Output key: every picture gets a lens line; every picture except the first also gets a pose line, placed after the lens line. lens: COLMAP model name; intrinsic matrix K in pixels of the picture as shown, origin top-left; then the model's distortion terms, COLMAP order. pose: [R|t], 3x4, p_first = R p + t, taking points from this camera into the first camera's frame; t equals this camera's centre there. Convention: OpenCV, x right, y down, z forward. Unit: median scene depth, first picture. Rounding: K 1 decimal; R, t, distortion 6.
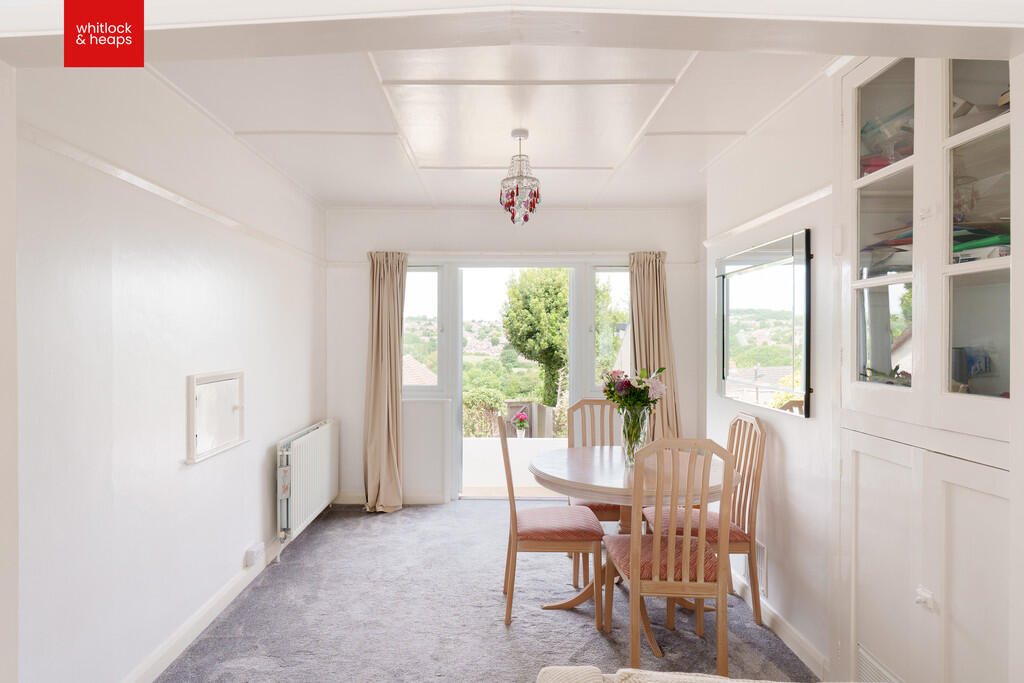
lens RADIAL K [[584.0, 0, 508.1], [0, 584.0, 339.3], [0, 0, 1]] dist [0.000605, -0.000254]
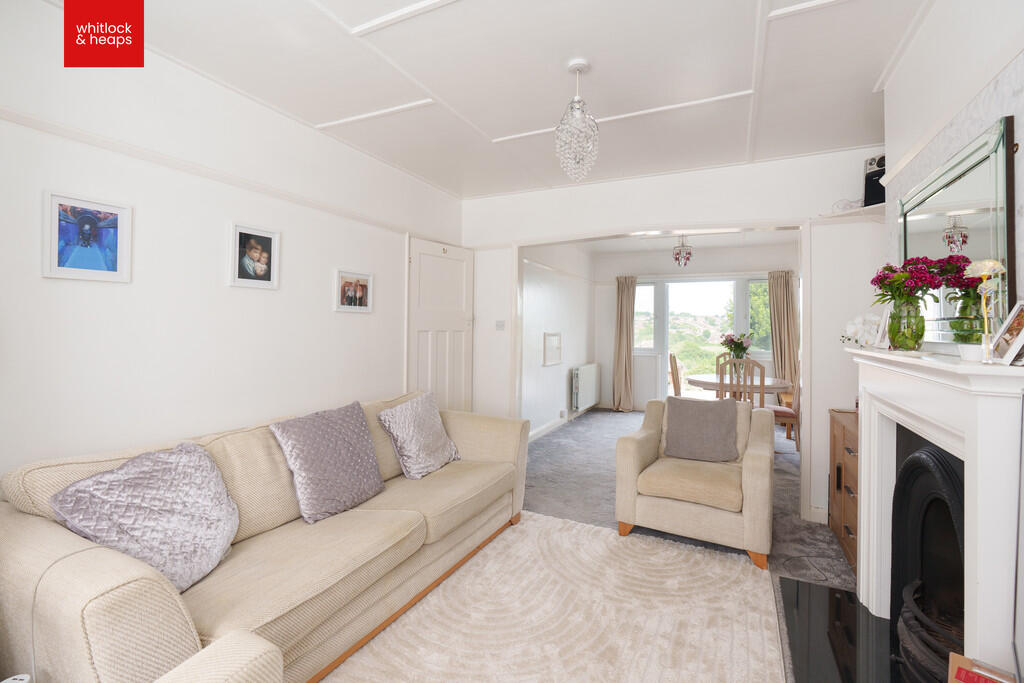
lens RADIAL K [[467.8, 0, 506.2], [0, 467.8, 323.1], [0, 0, 1]] dist [-0.003991, -0.000356]
pose [[0.885754, 0.004340, -0.464134, 0.145095], [-0.011970, 0.999837, -0.013493, 0.025542], [0.464000, 0.017507, 0.885662, -0.494395]]
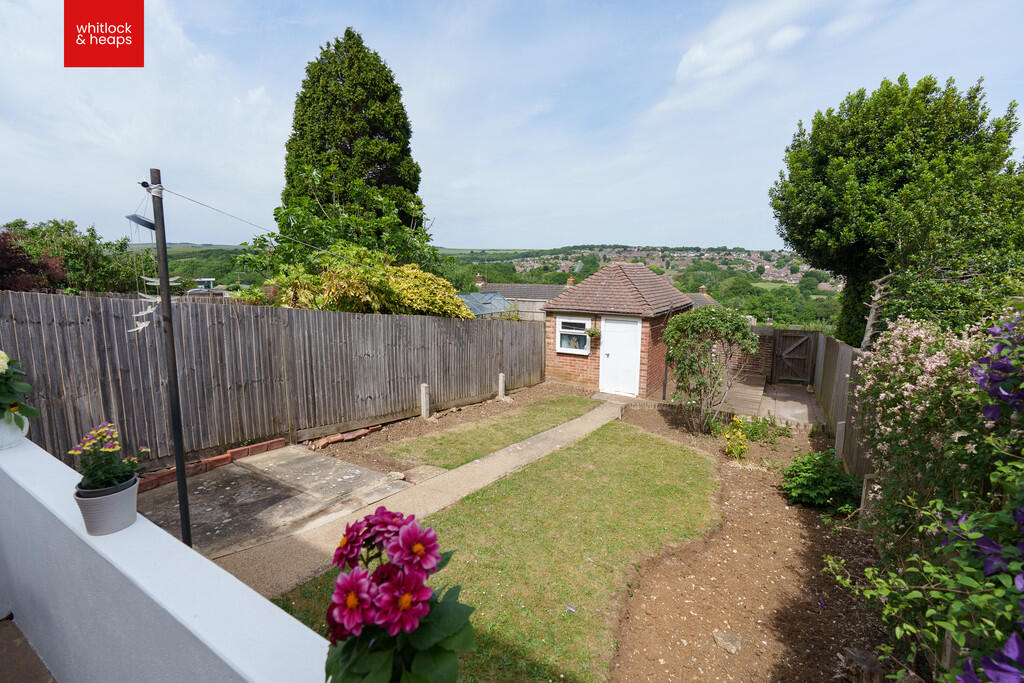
lens RADIAL K [[467.8, 0, 513.8], [0, 467.8, 339.0], [0, 0, 1]] dist [-0.003991, -0.000356]
pose [[0.847486, 0.081099, -0.524585, 0.116221], [-0.001155, 0.988540, 0.150958, 0.143820], [0.530816, -0.127329, 0.837867, 1.540503]]
